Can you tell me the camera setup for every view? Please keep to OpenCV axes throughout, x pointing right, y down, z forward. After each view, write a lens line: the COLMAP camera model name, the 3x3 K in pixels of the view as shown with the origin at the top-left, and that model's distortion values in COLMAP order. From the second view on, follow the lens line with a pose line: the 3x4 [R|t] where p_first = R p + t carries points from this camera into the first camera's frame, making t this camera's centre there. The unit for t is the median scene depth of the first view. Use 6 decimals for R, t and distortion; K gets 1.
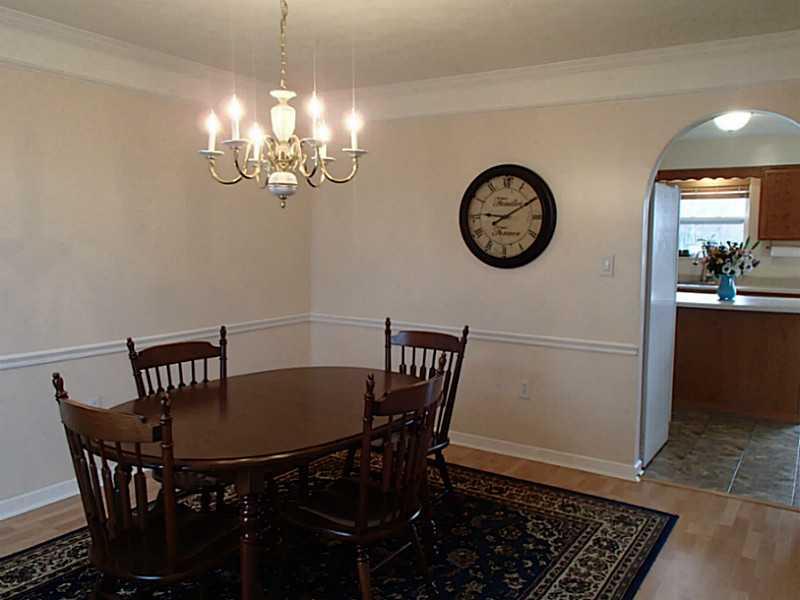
lens RADIAL K [[667.7, 0, 404.5], [0, 667.7, 298.1], [0, 0, 1]] dist [-0.001755, 0.004199]
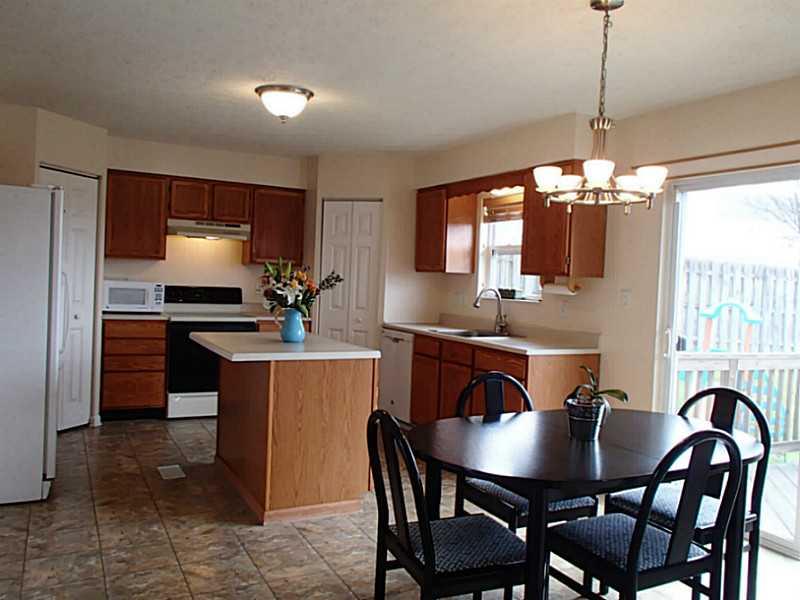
lens RADIAL K [[667.7, 0, 404.5], [0, 667.7, 298.1], [0, 0, 1]] dist [-0.001755, 0.004199]
pose [[0.864935, 0.036373, -0.500565, 1.550555], [-0.077578, 0.995073, -0.061742, -0.011206], [0.495852, 0.092235, 0.863495, 0.697068]]
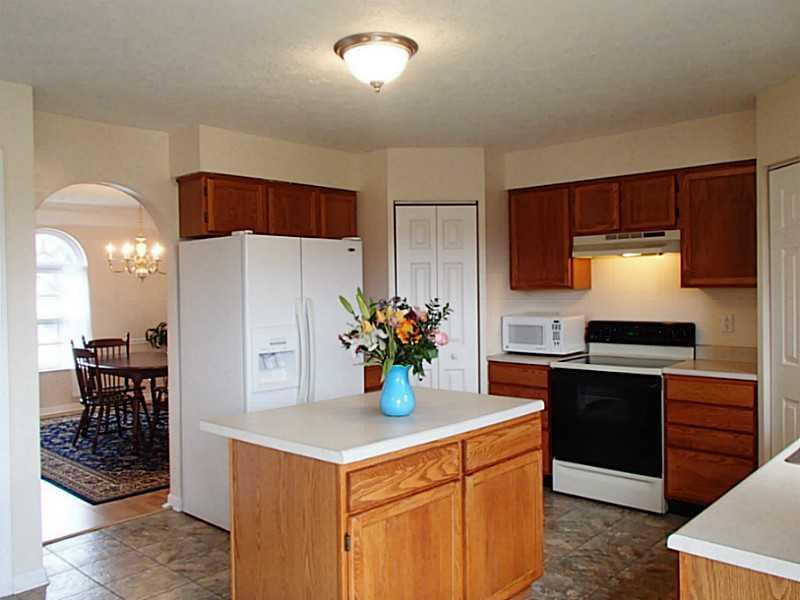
lens RADIAL K [[667.7, 0, 404.5], [0, 667.7, 298.1], [0, 0, 1]] dist [-0.001755, 0.004199]
pose [[-0.179497, 0.002123, -0.983756, 1.562201], [-0.080610, 0.996603, 0.016859, -0.143953], [0.980450, 0.082326, -0.178716, 1.771532]]
